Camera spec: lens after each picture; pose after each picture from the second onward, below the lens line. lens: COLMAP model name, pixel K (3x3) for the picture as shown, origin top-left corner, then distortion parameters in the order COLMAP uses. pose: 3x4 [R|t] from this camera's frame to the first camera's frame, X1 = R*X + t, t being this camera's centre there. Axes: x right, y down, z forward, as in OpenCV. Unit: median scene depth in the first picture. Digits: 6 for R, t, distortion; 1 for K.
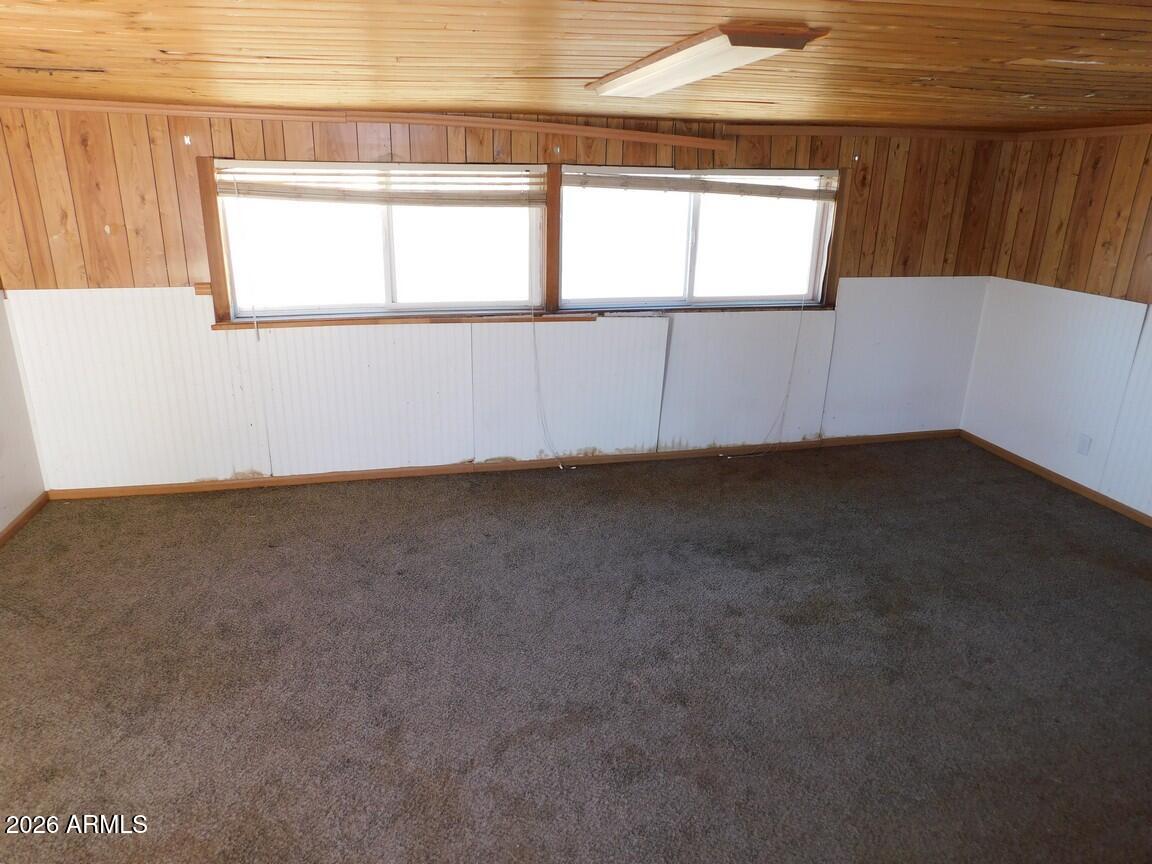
lens RADIAL K [[763.7, 0, 574.4], [0, 763.7, 426.2], [0, 0, 1]] dist [-0.066327, 0.055363]
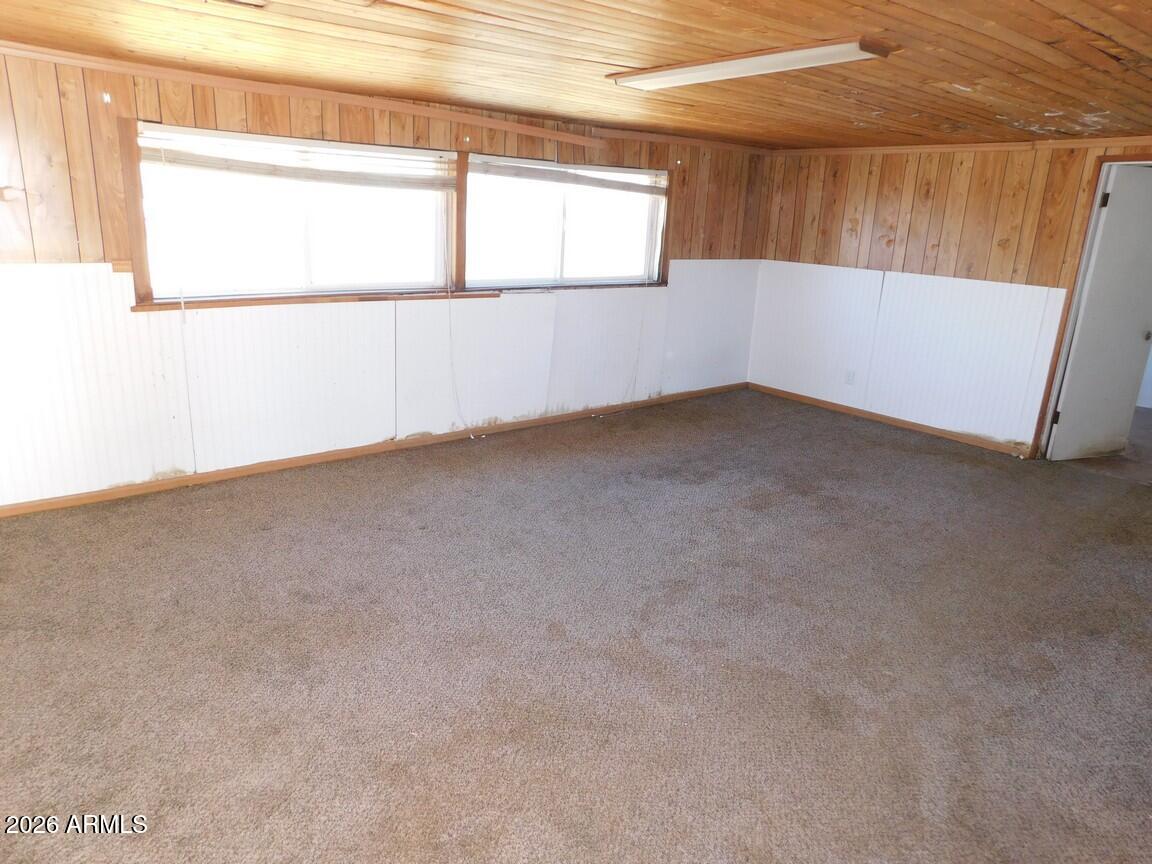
lens RADIAL K [[763.7, 0, 574.2], [0, 763.7, 430.7], [0, 0, 1]] dist [-0.066327, 0.055363]
pose [[0.896101, -0.100546, 0.432311, -0.387319], [0.113276, 0.993557, -0.003722, 0.071758], [-0.429151, 0.052305, 0.901717, -0.024455]]
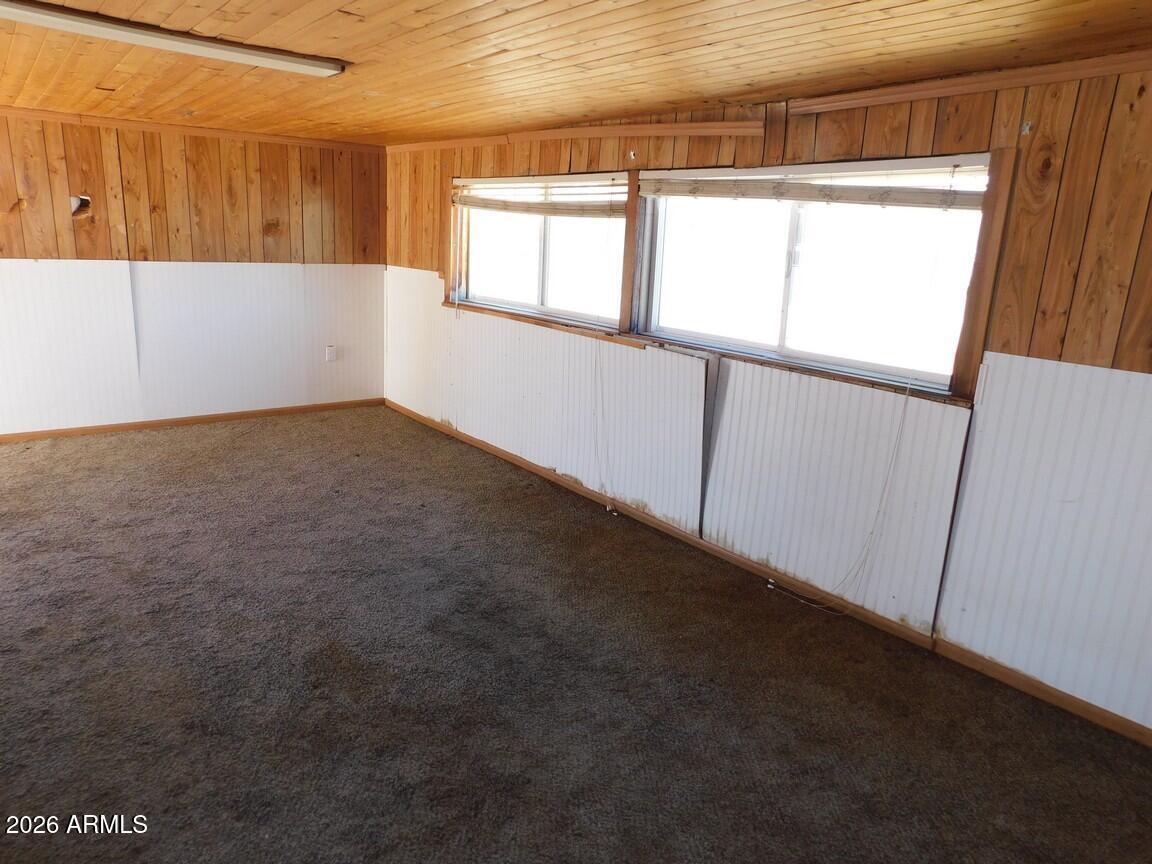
lens RADIAL K [[763.7, 0, 576.3], [0, 763.7, 427.5], [0, 0, 1]] dist [-0.066327, 0.055363]
pose [[0.433375, 0.223719, -0.873004, 0.797035], [-0.327230, 0.941648, 0.078867, -0.103080], [0.839706, 0.251494, 0.481294, 0.574353]]
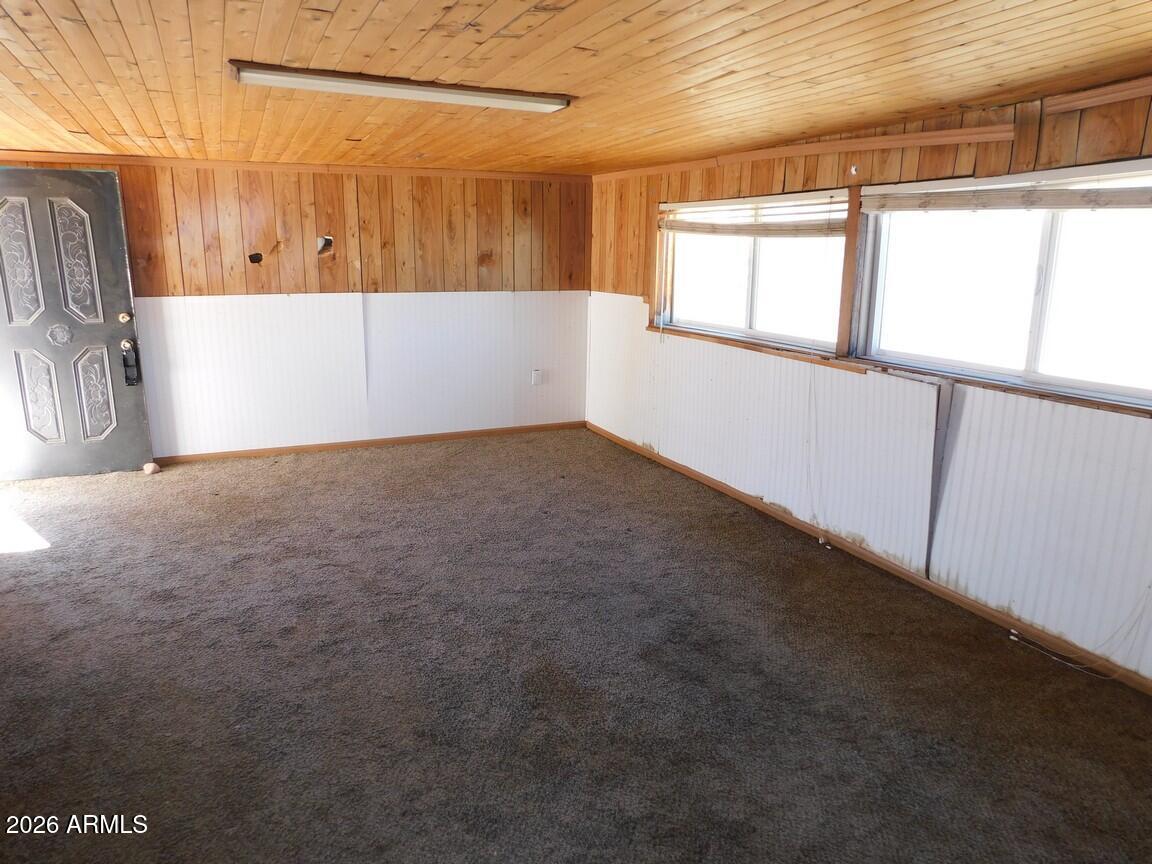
lens RADIAL K [[763.7, 0, 577.0], [0, 763.7, 428.1], [0, 0, 1]] dist [-0.066327, 0.055363]
pose [[0.208073, 0.203533, -0.956703, 0.777618], [-0.319191, 0.938693, 0.130281, -0.096366], [0.924566, 0.278262, 0.260283, 0.552153]]
